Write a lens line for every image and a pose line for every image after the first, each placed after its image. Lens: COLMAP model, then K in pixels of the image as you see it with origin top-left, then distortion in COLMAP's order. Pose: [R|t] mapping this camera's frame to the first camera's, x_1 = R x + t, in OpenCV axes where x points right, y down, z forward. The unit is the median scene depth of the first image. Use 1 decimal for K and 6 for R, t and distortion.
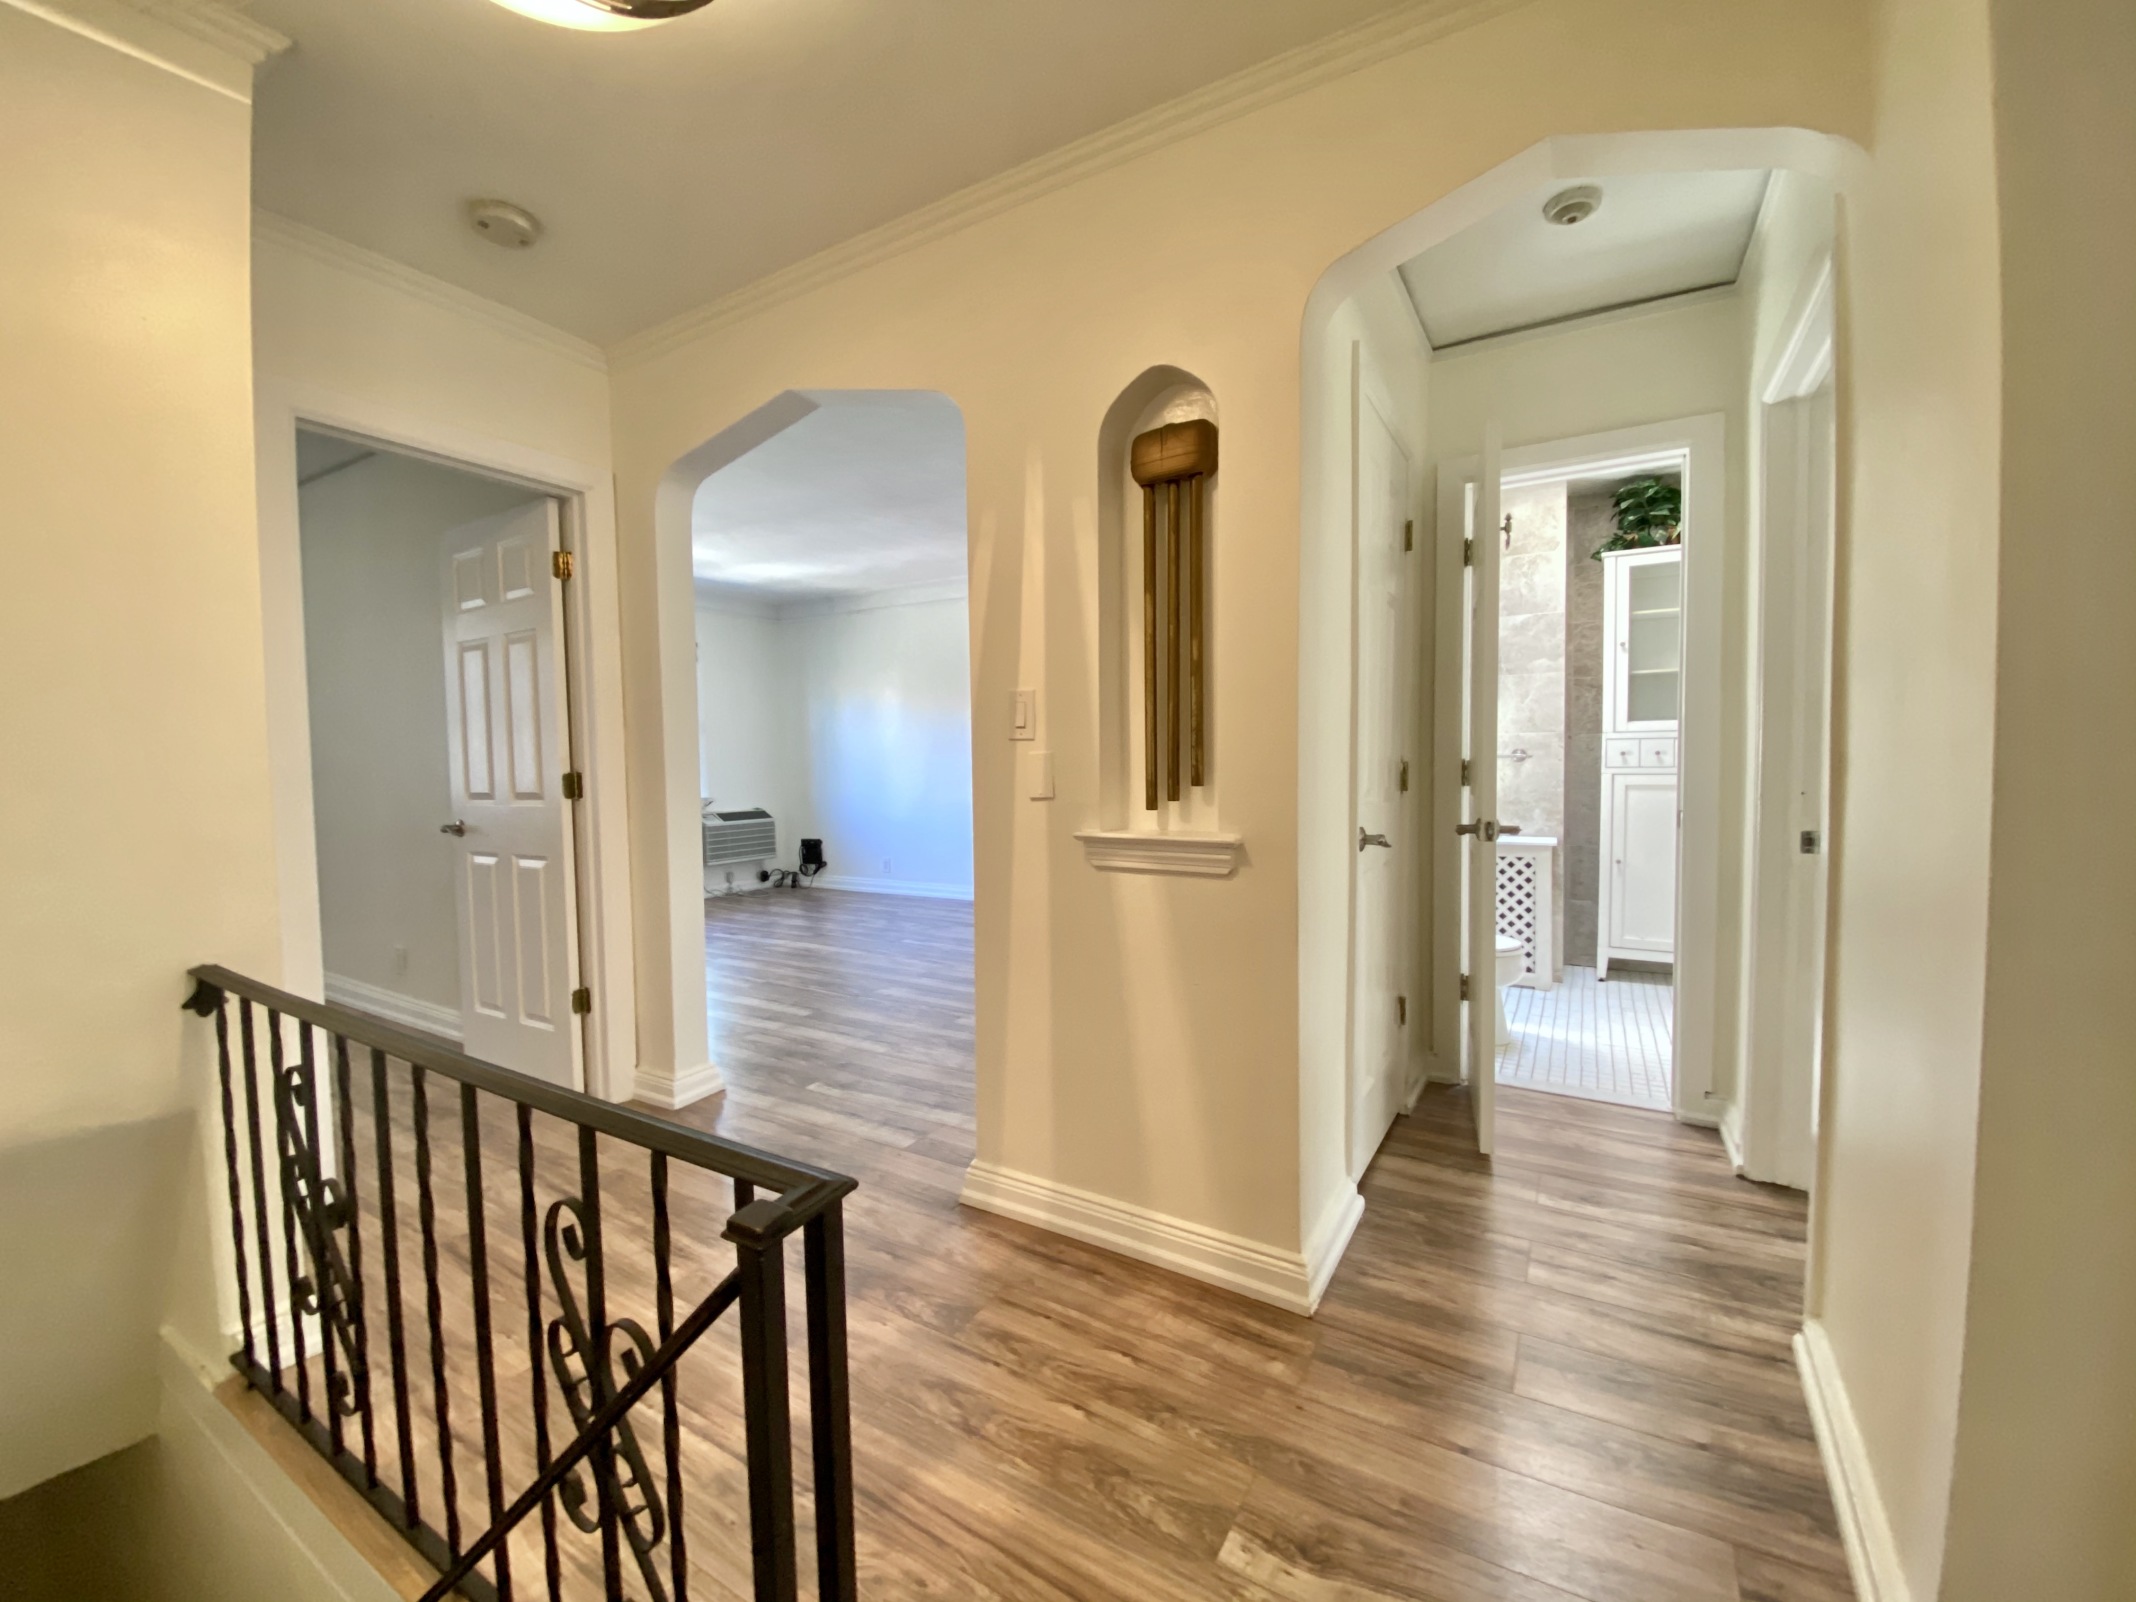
lens RADIAL K [[874.8, 0, 1058.2], [0, 874.8, 803.4], [0, 0, 1]] dist [-0.008050, -0.000675]
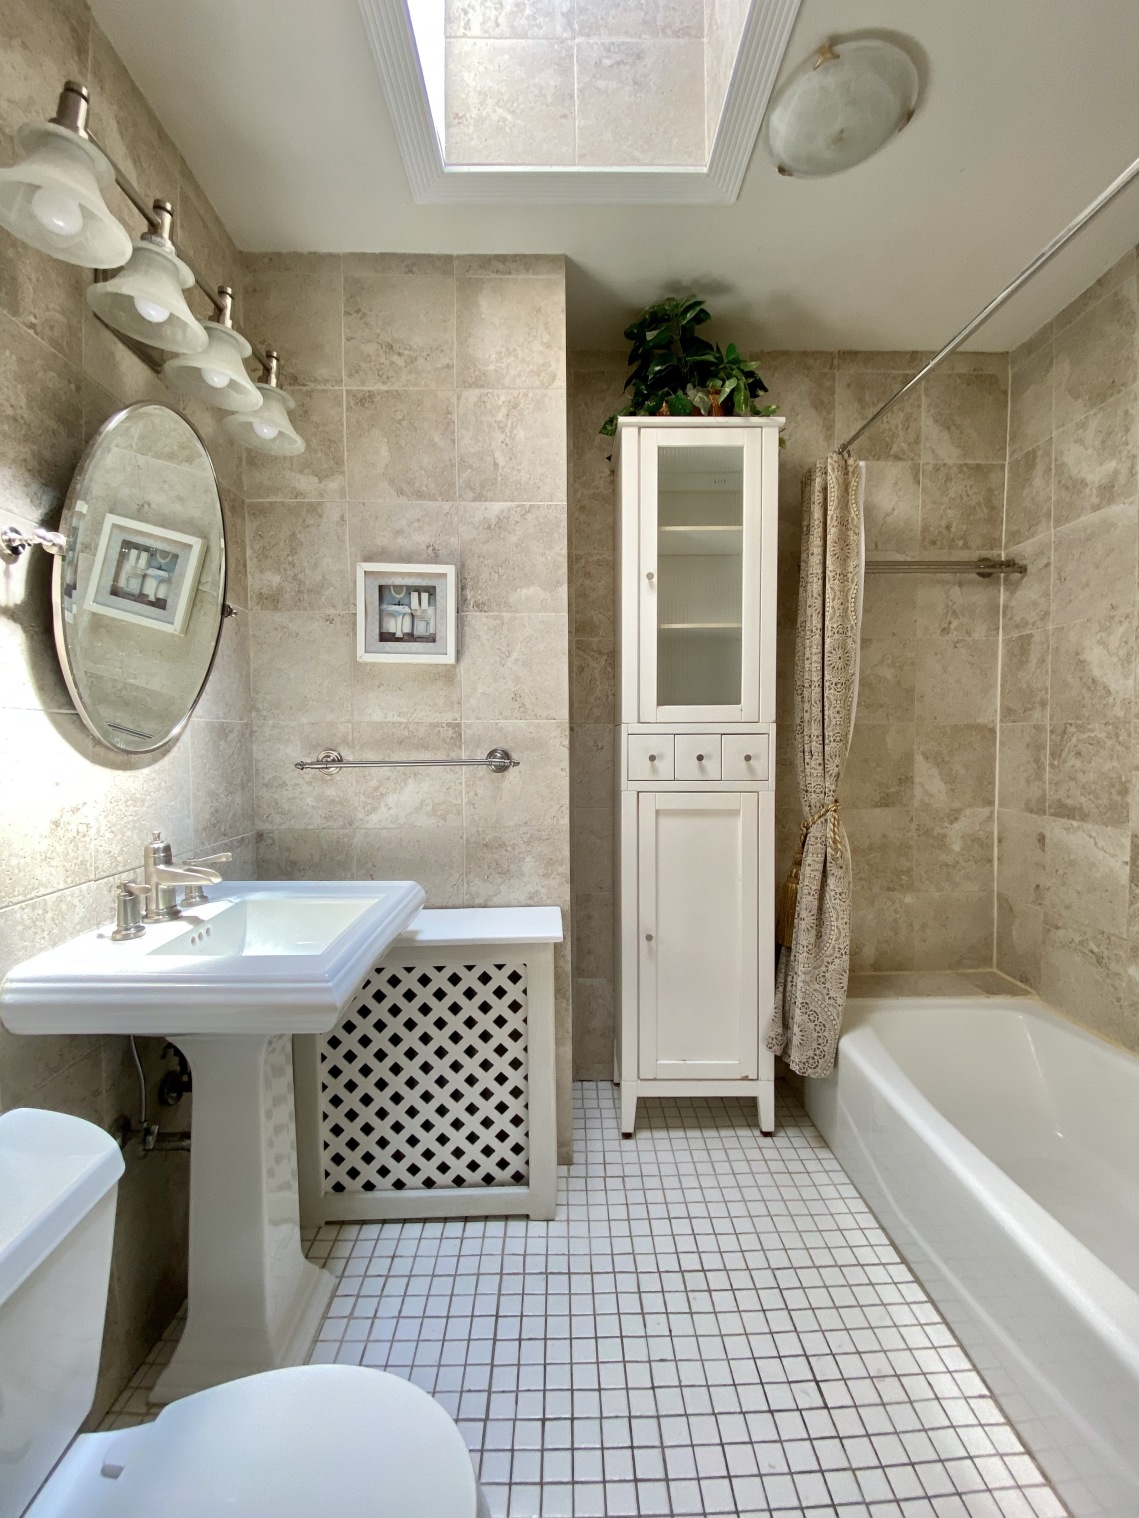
lens RADIAL K [[621.7, 0, 574.2], [0, 621.7, 758.2], [0, 0, 1]] dist [-0.008050, -0.000675]
pose [[0.843074, -0.006628, 0.537757, 0.367927], [0.019276, 0.999654, -0.017900, -0.050082], [-0.537453, 0.025457, 0.842910, 0.661627]]
